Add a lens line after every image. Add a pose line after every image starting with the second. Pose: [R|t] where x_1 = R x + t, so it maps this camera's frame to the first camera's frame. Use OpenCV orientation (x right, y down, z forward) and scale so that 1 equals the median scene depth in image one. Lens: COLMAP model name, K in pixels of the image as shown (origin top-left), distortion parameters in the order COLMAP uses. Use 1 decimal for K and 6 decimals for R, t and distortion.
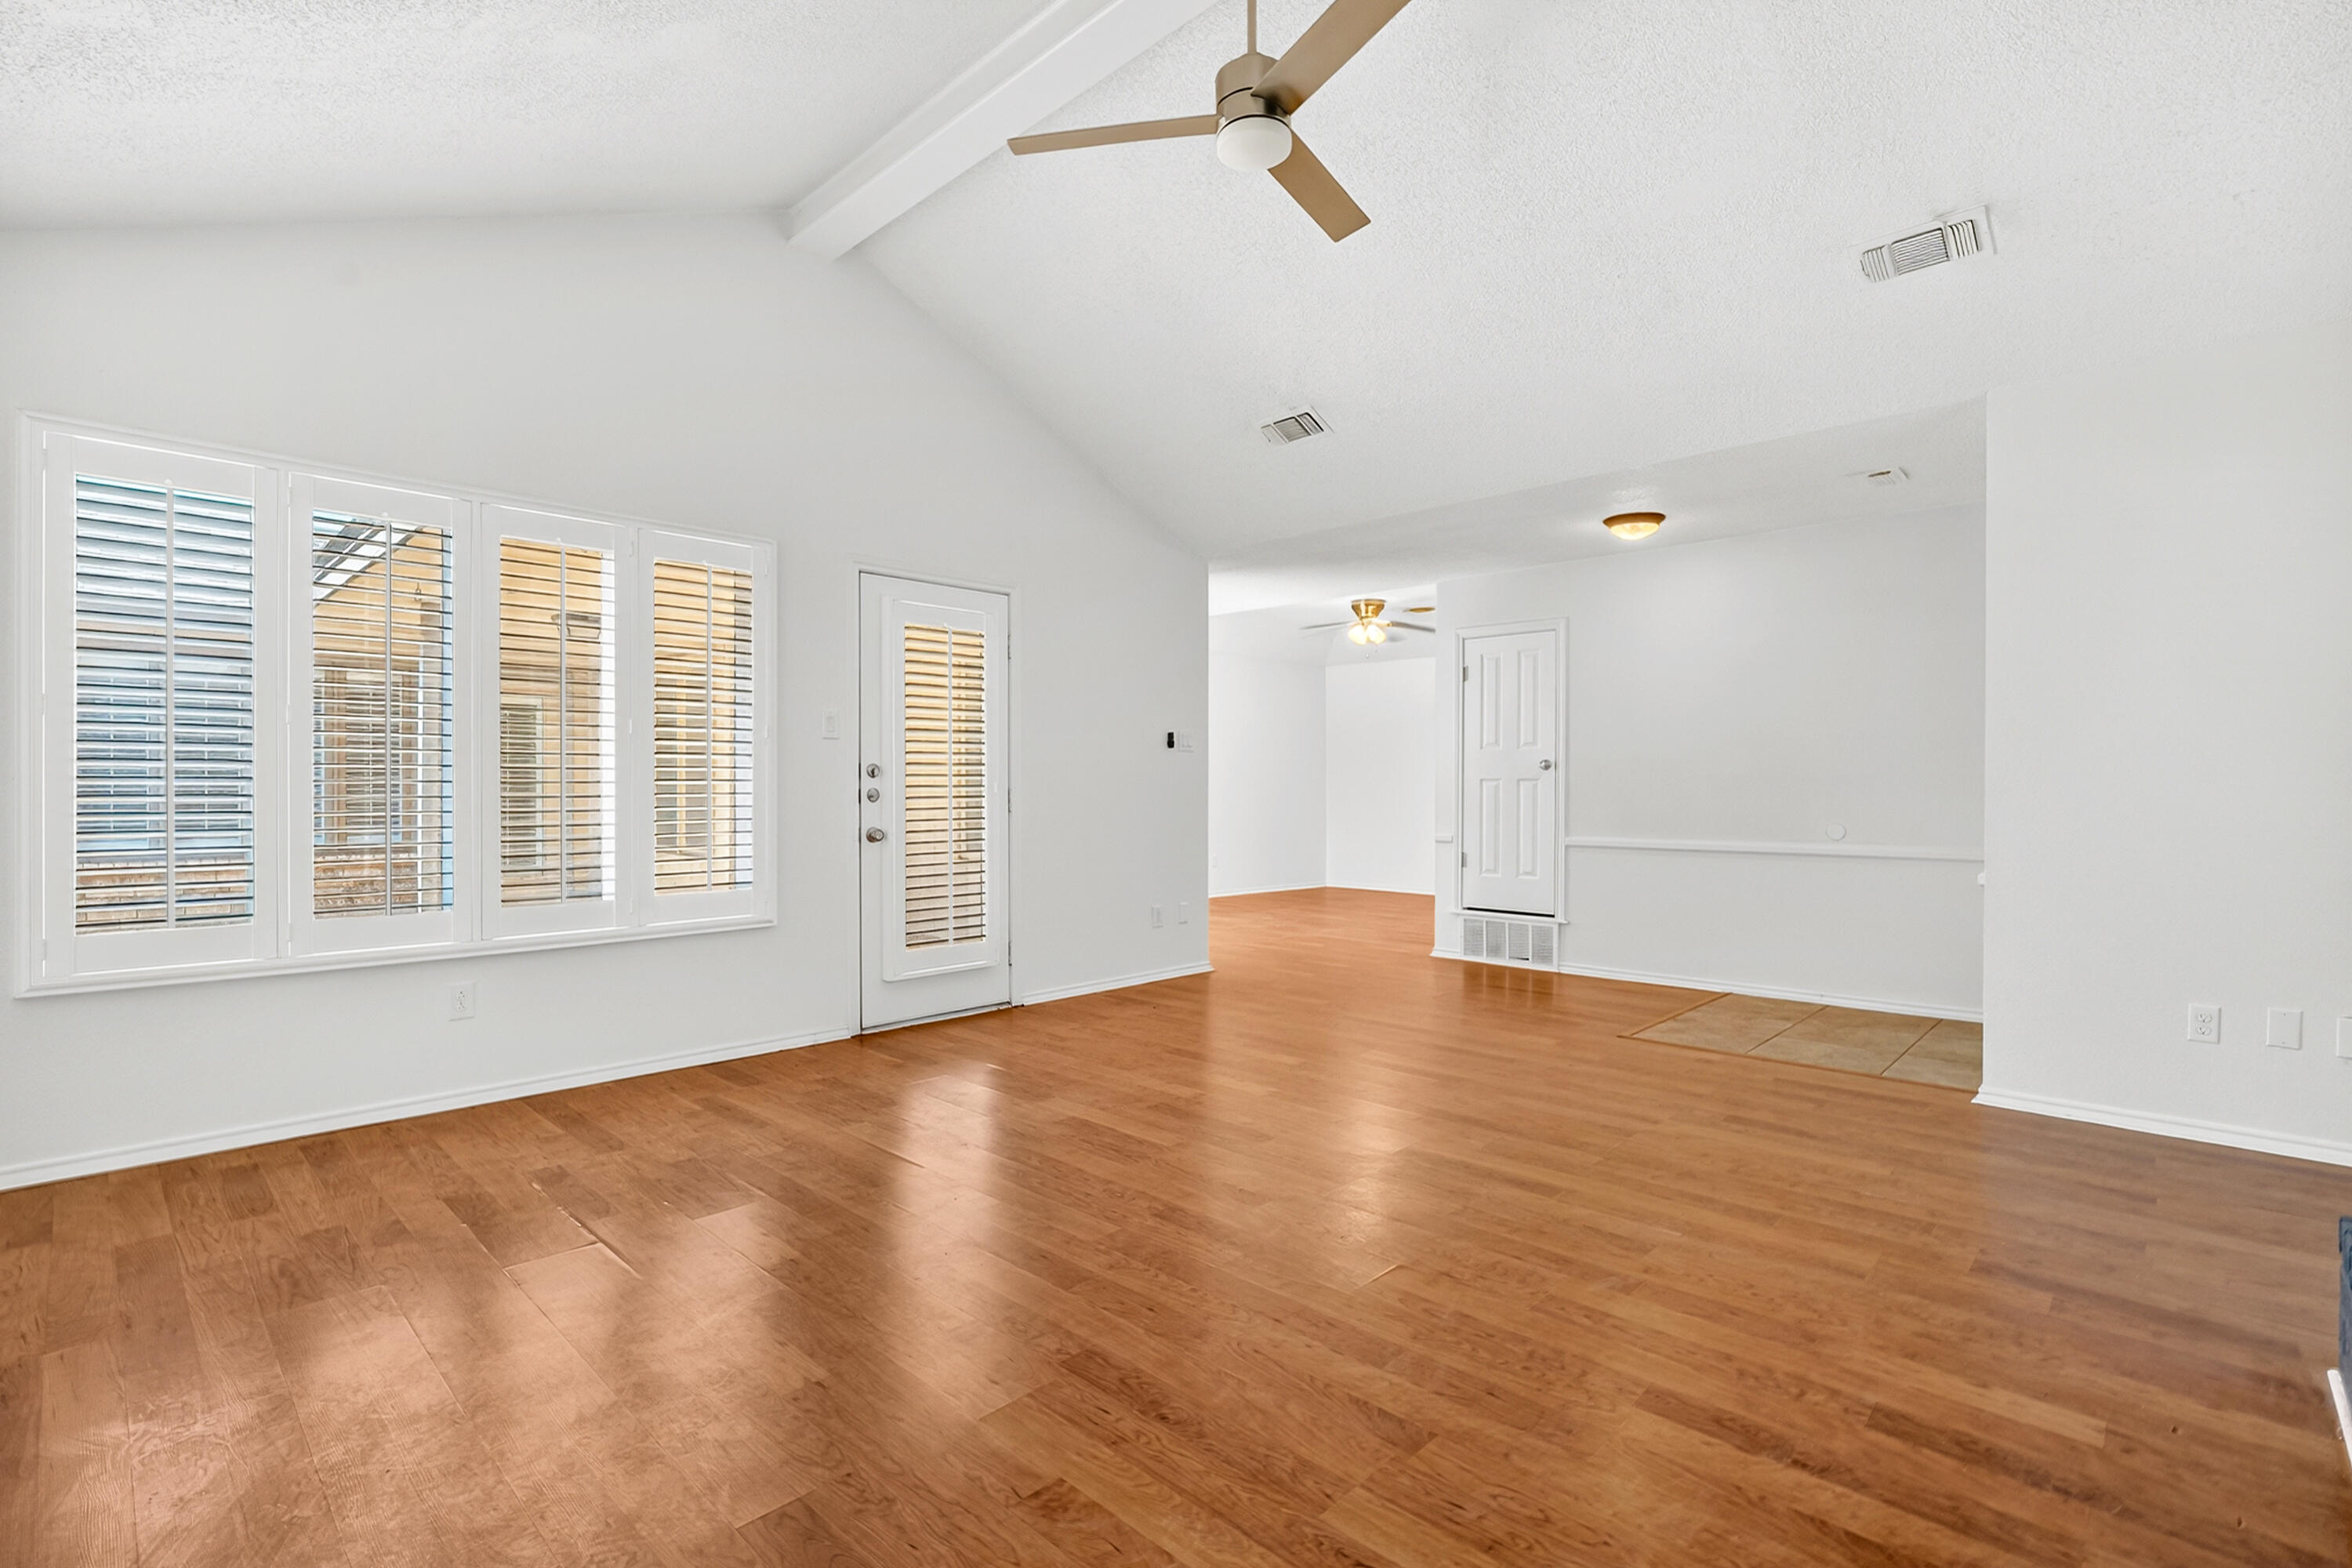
lens RADIAL K [[1076.3, 0, 1199.6], [0, 1076.3, 794.4], [0, 0, 1]] dist [-0.007923, 0.001958]
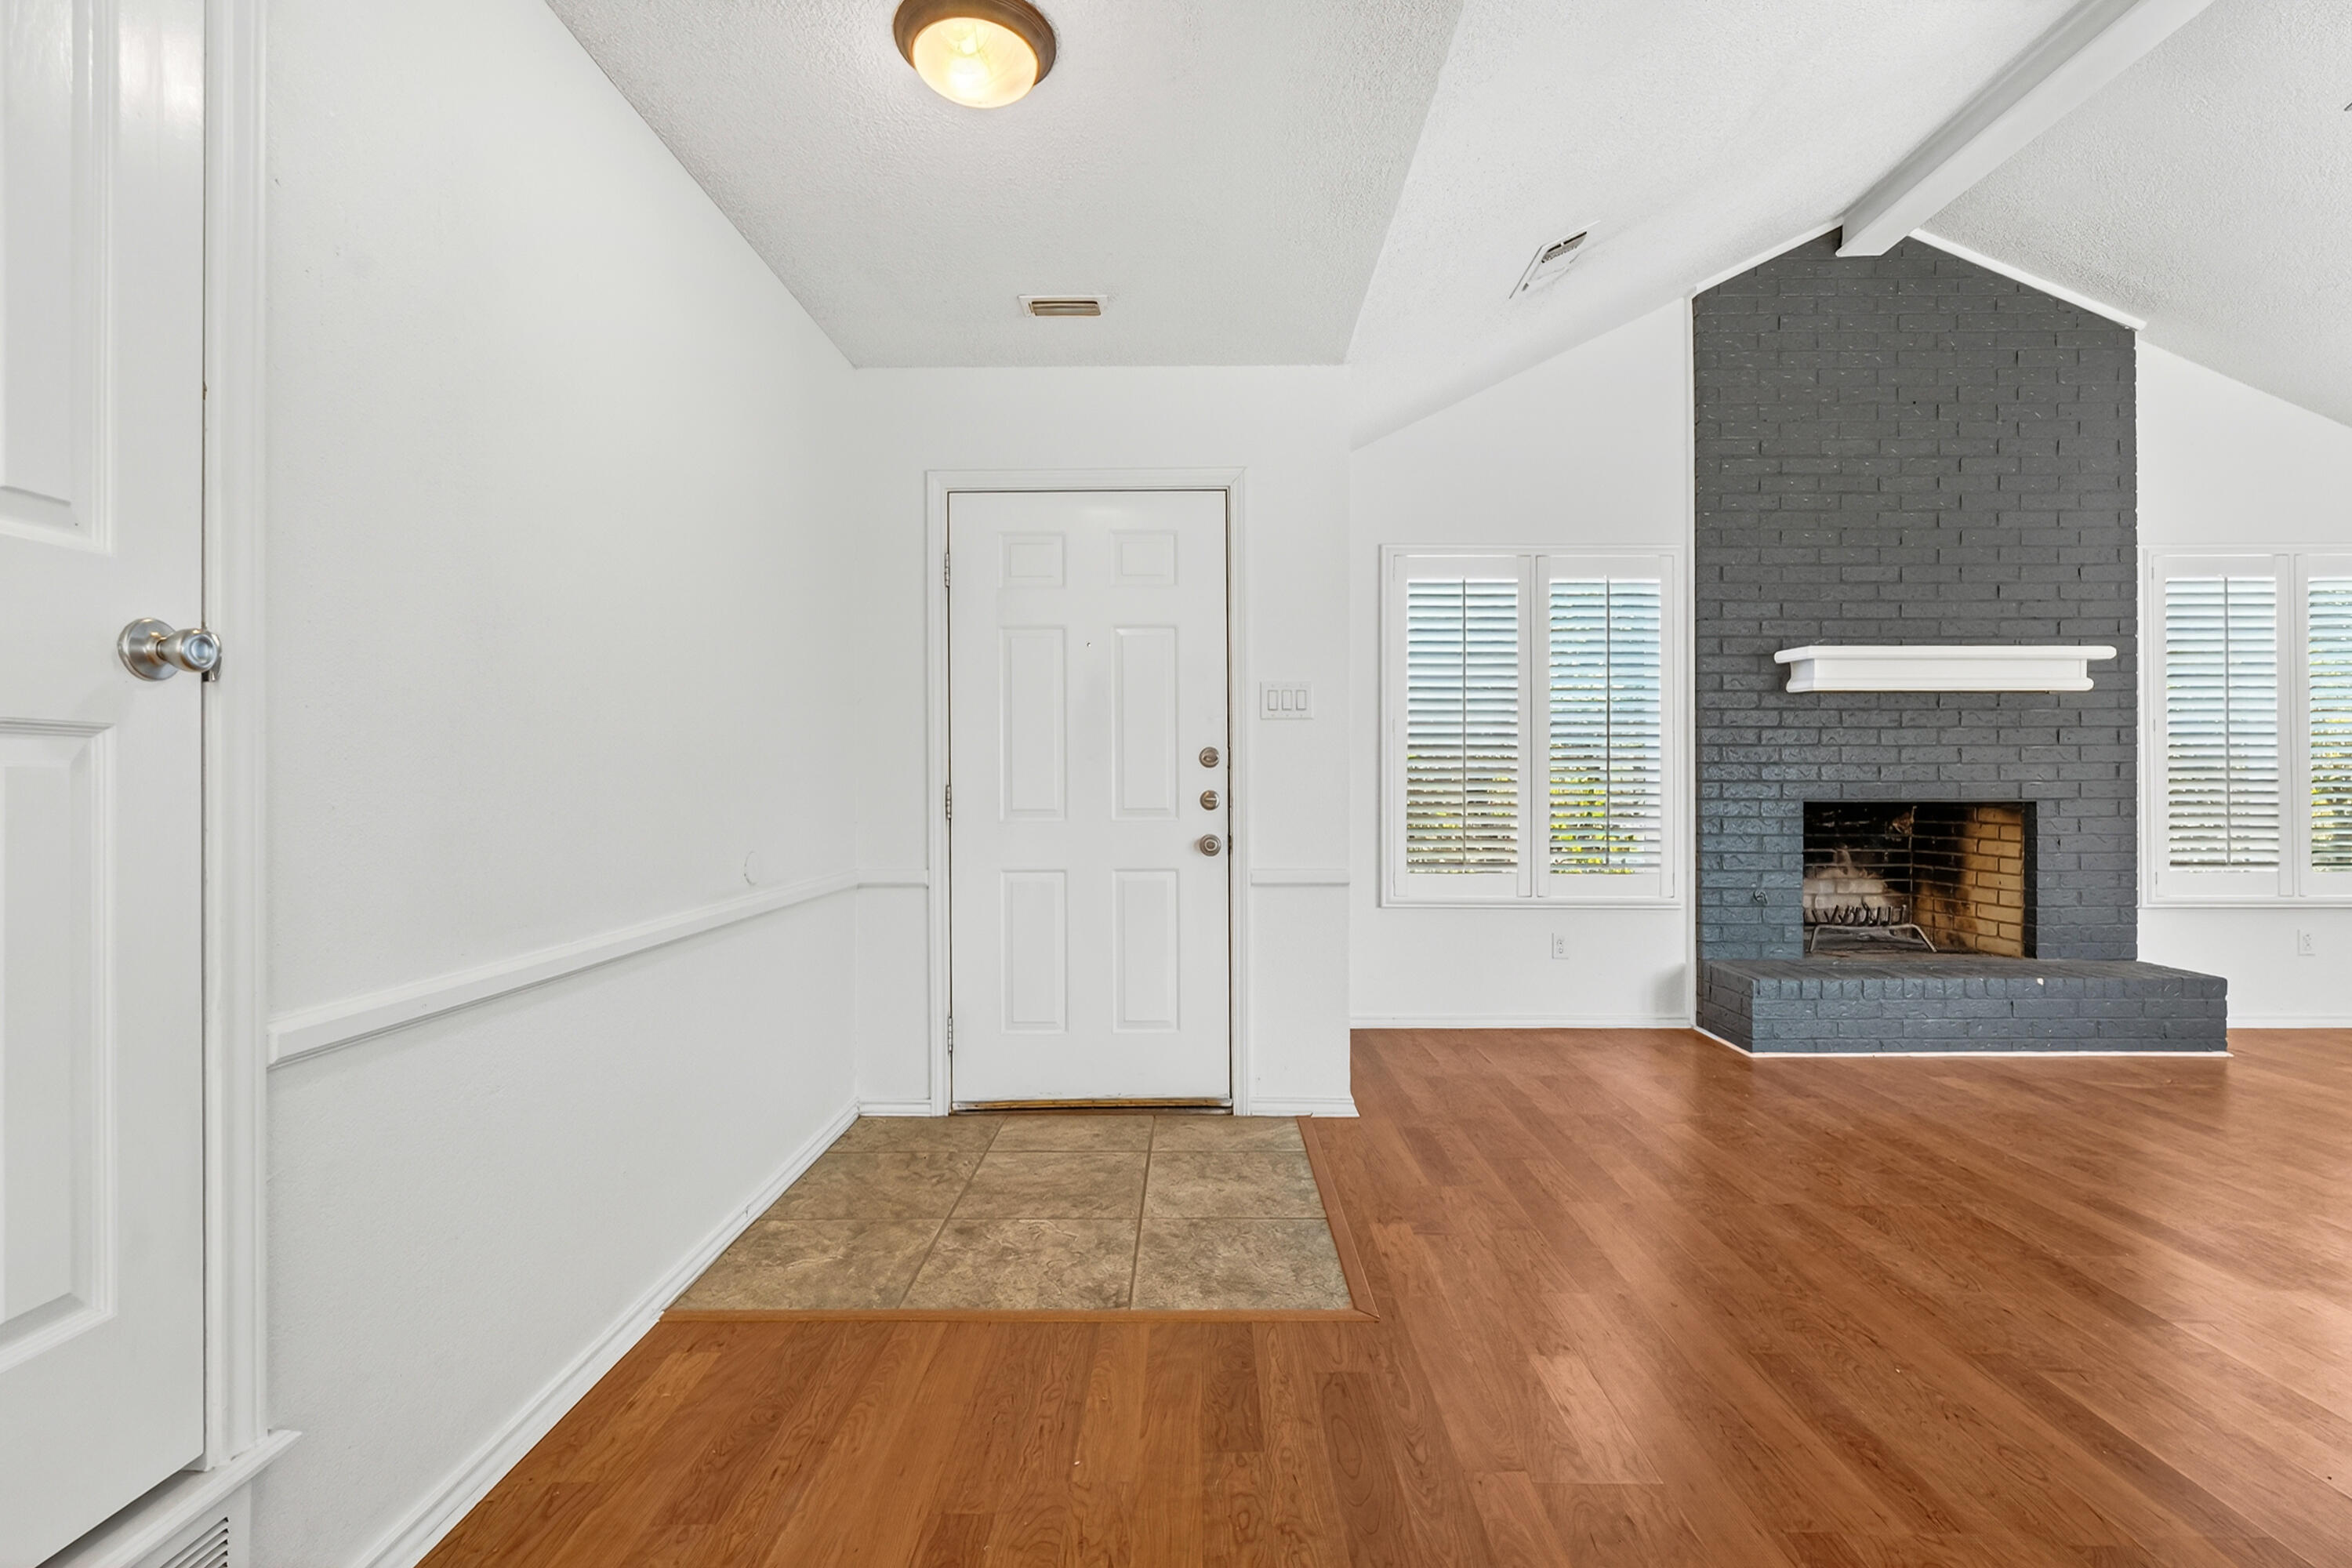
lens RADIAL K [[1076.3, 0, 1187.2], [0, 1076.3, 781.8], [0, 0, 1]] dist [-0.007923, 0.001958]
pose [[-0.676092, -0.001591, 0.736816, 0.106187], [0.004354, 0.999972, 0.006155, -0.007468], [-0.736805, 0.007369, -0.676066, 1.364946]]
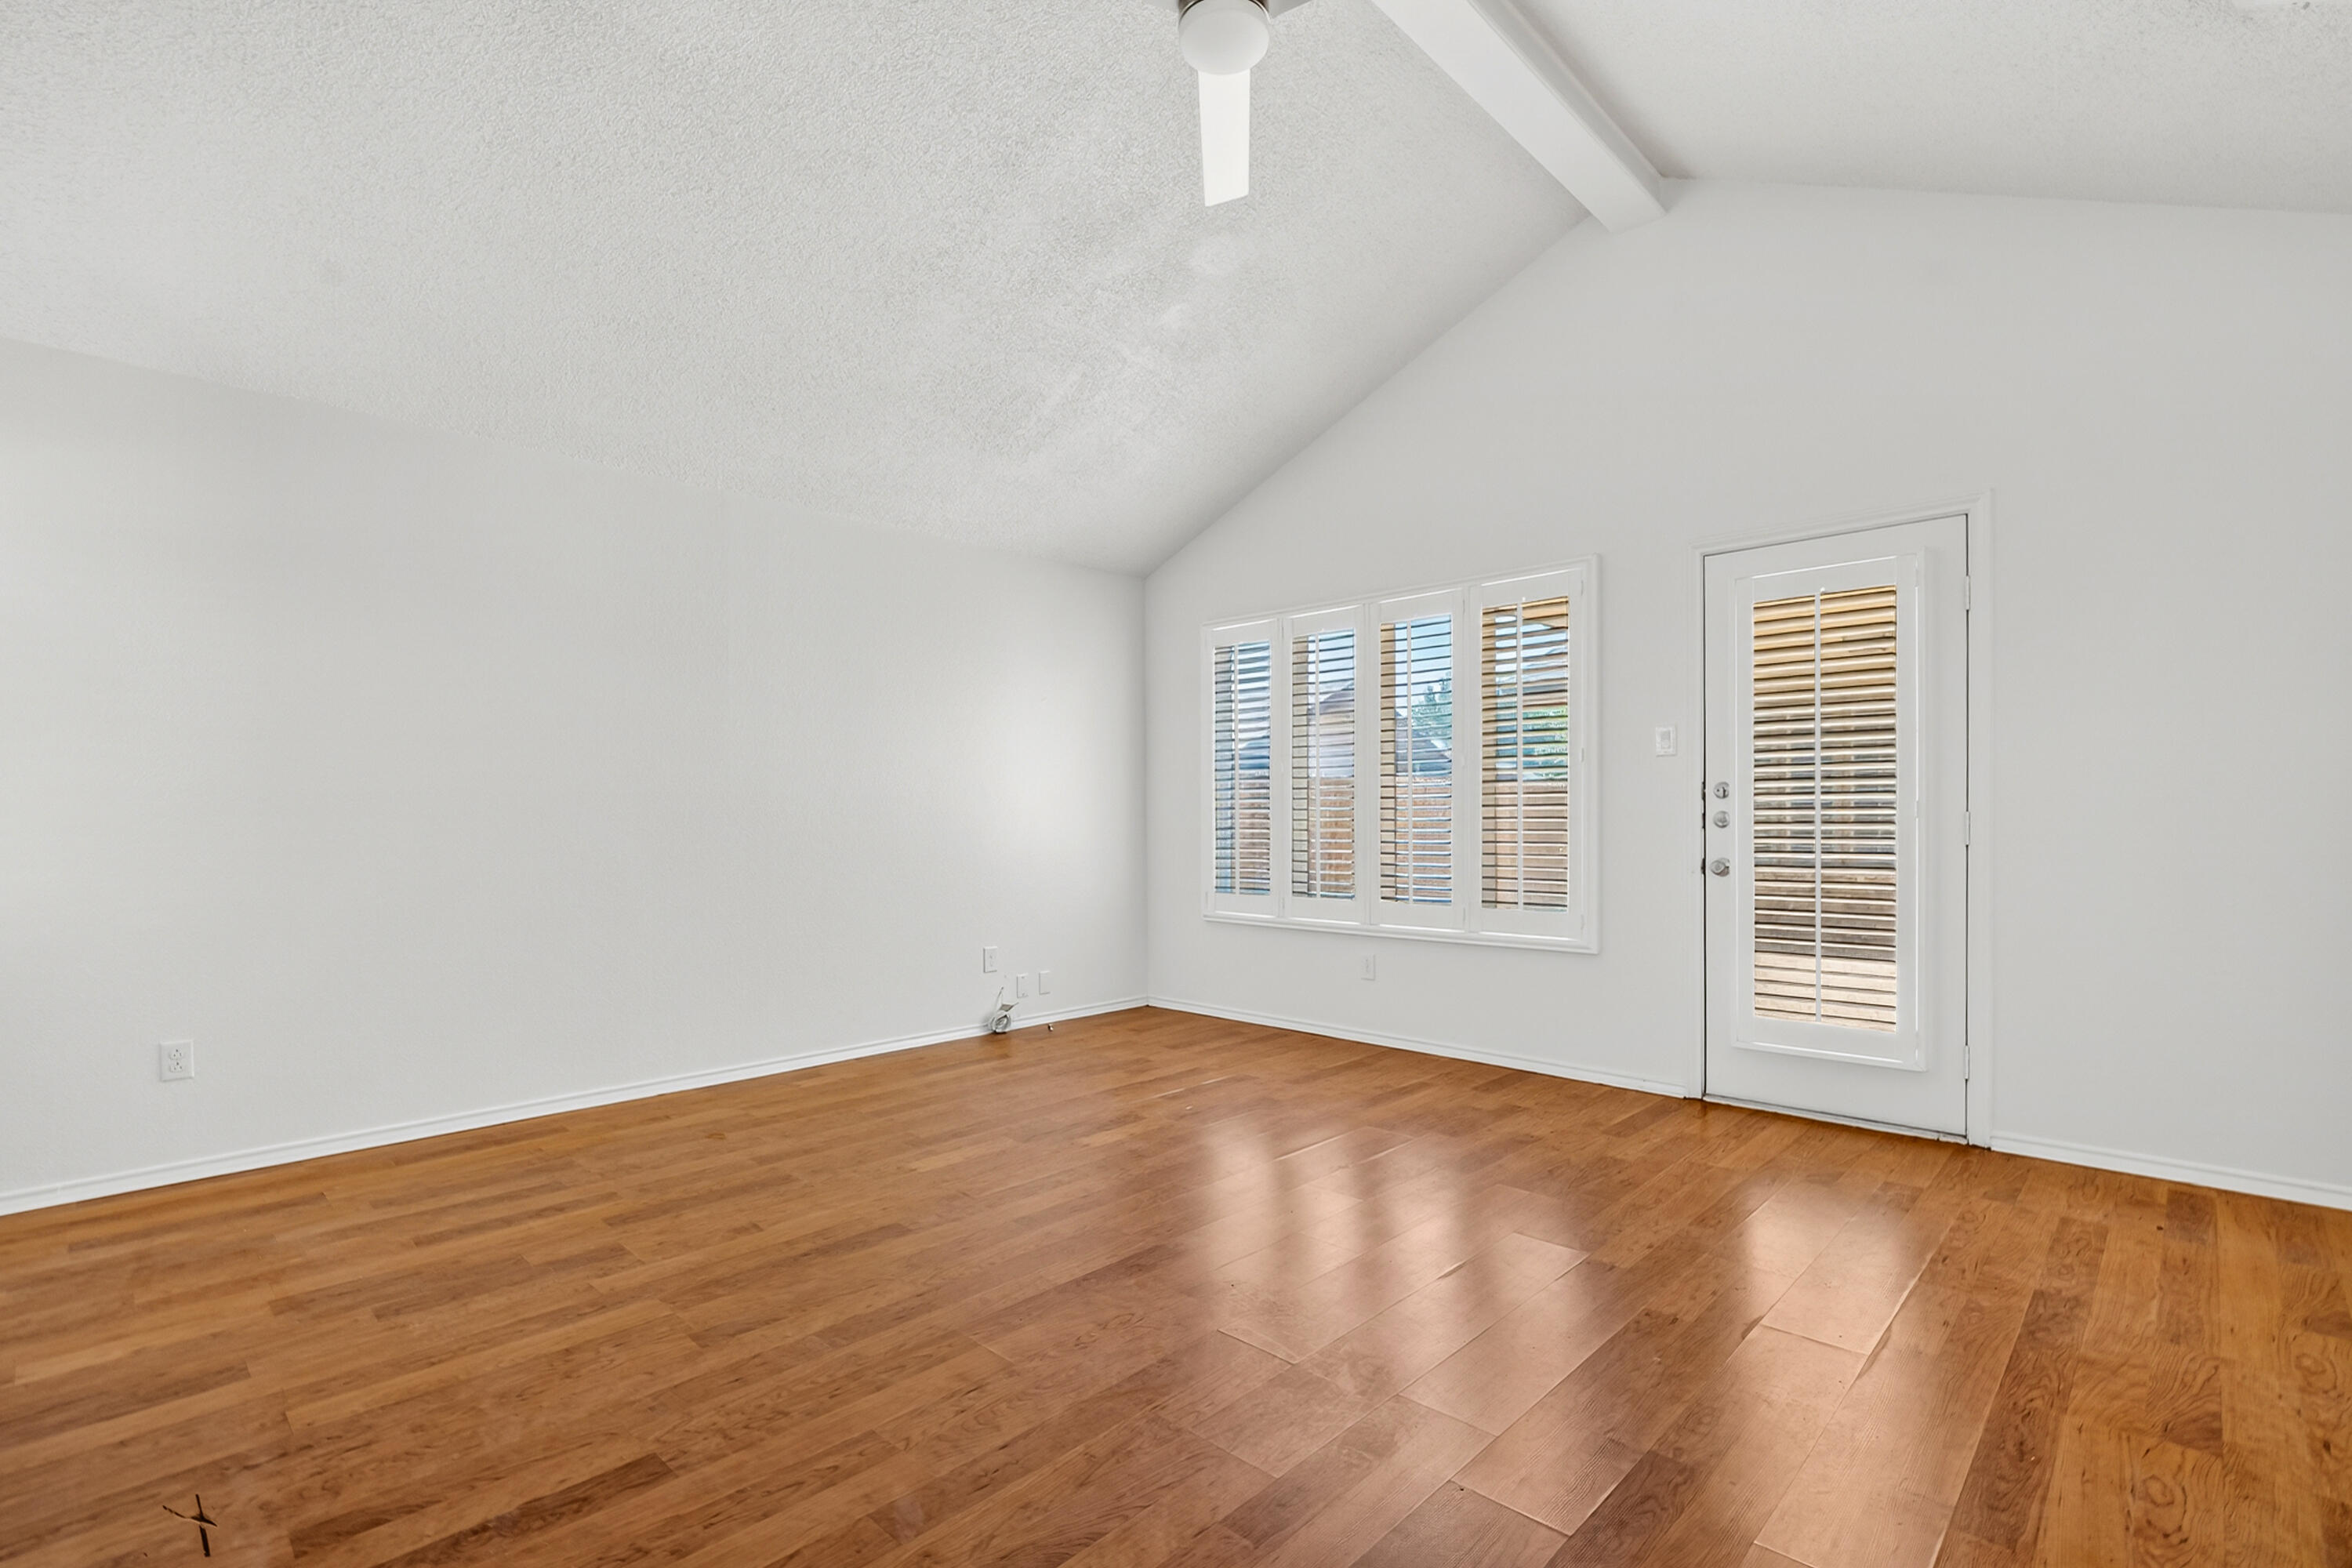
lens RADIAL K [[1076.3, 0, 1174.1], [0, 1076.3, 822.0], [0, 0, 1]] dist [-0.007923, 0.001958]
pose [[-0.017788, 0.004948, -0.999830, 0.542297], [-0.000620, 0.999988, 0.004959, -0.001300], [0.999842, 0.000708, -0.017785, 0.592730]]
